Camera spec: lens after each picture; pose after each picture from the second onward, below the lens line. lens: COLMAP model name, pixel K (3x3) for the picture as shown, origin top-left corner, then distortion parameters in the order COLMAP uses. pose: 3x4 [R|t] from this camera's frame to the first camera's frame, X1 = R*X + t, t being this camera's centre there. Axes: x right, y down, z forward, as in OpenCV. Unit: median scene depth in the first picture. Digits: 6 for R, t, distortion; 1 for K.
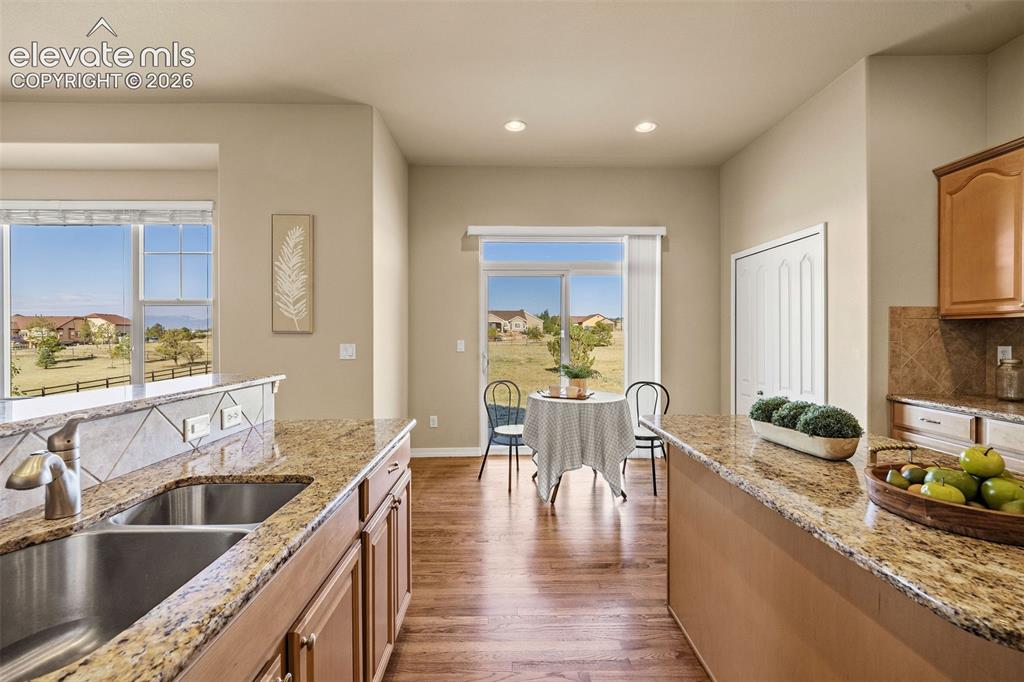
lens RADIAL K [[444.3, 0, 511.1], [0, 444.3, 337.2], [0, 0, 1]] dist [-0.000980, -0.000991]
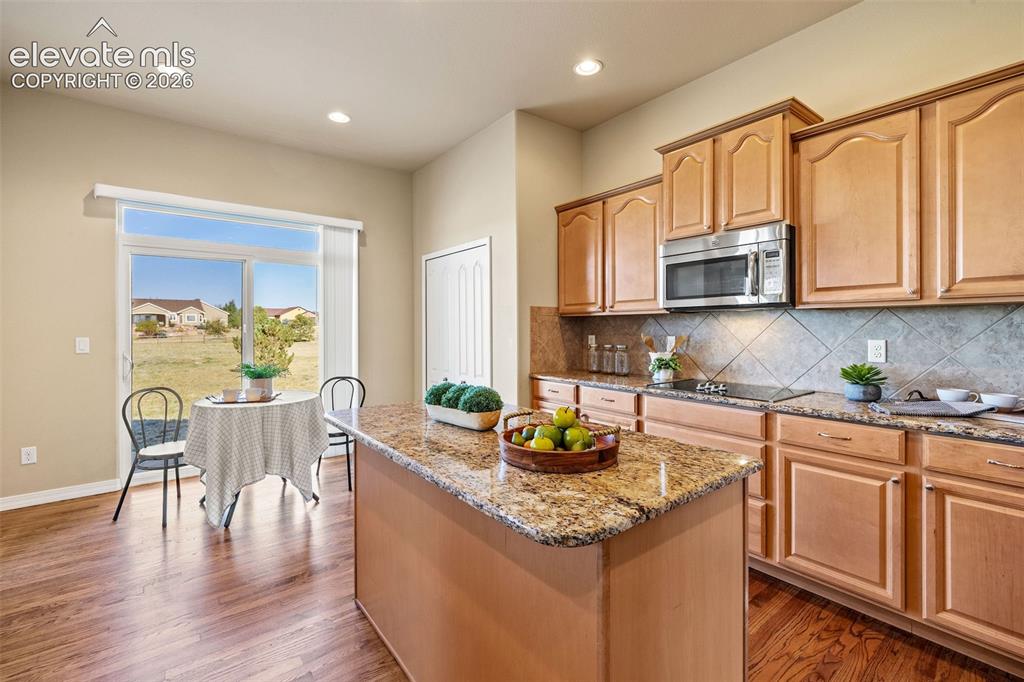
lens RADIAL K [[441.7, 0, 510.7], [0, 441.7, 328.8], [0, 0, 1]] dist [-0.000100, -0.001232]
pose [[0.801834, -0.004668, 0.597528, 0.028736], [0.008086, 0.999963, -0.003039, 0.000828], [-0.597492, 0.007268, 0.801842, -0.007735]]
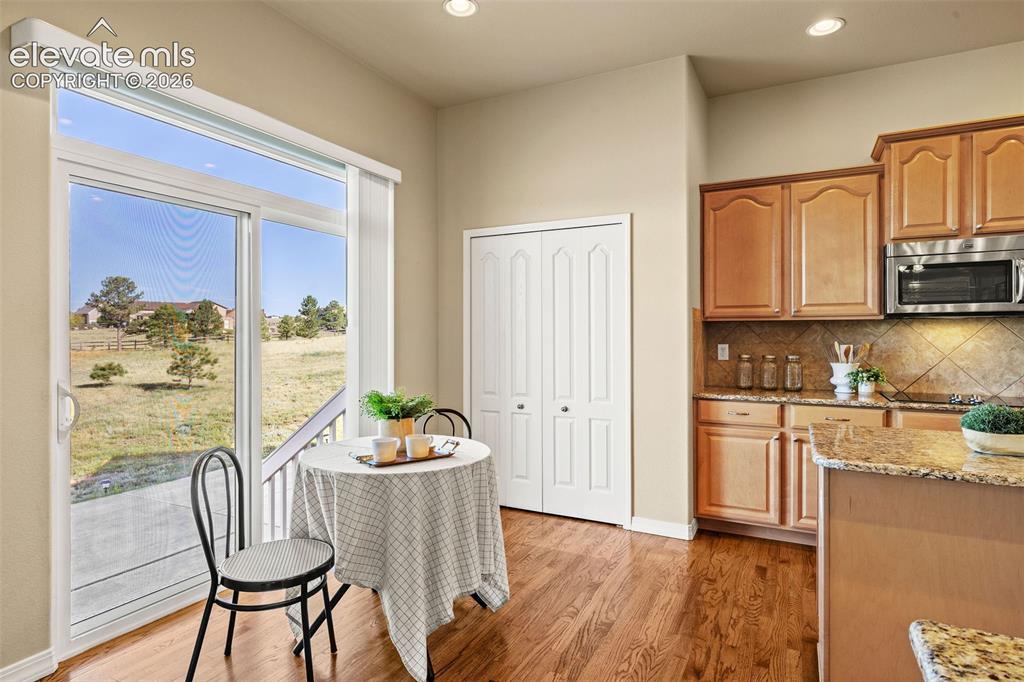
lens RADIAL K [[555.0, 0, 509.5], [0, 555.0, 335.9], [0, 0, 1]] dist [-0.000651, -0.000935]
pose [[0.478490, -0.000895, 0.878093, -0.480294], [0.005754, 0.999981, -0.002117, -0.002824], [-0.878074, 0.006066, 0.478486, 0.757319]]
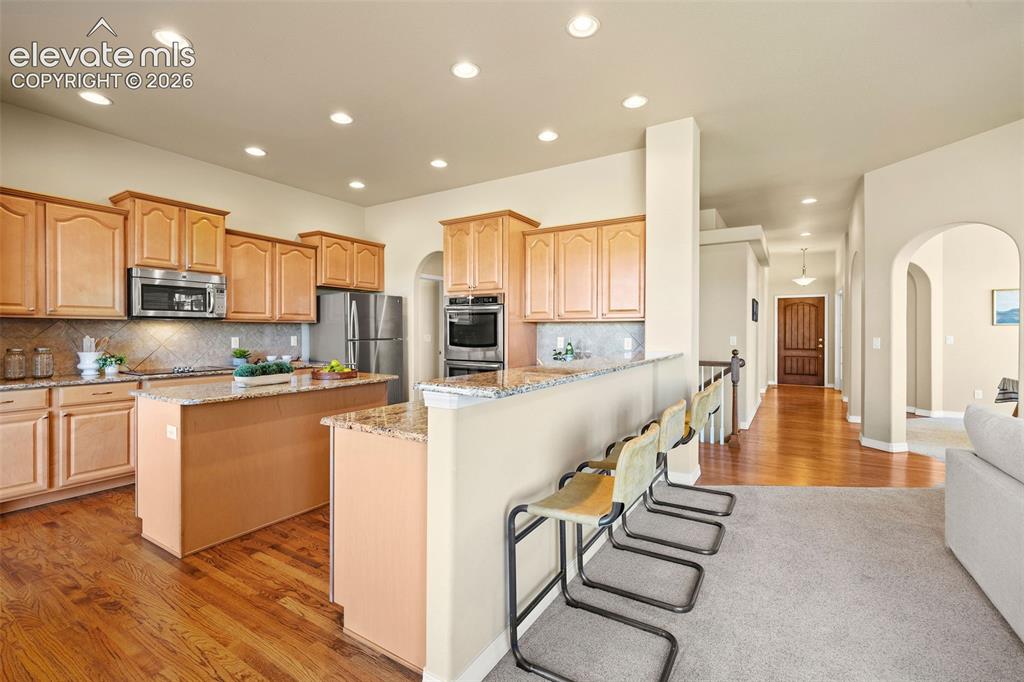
lens RADIAL K [[452.6, 0, 511.4], [0, 452.6, 331.9], [0, 0, 1]] dist [0.000438, 0.000445]
pose [[-0.837057, -0.002057, 0.547112, -0.791764], [0.002067, 0.999974, 0.006921, -0.005715], [-0.547112, 0.006924, -0.837031, 1.143599]]
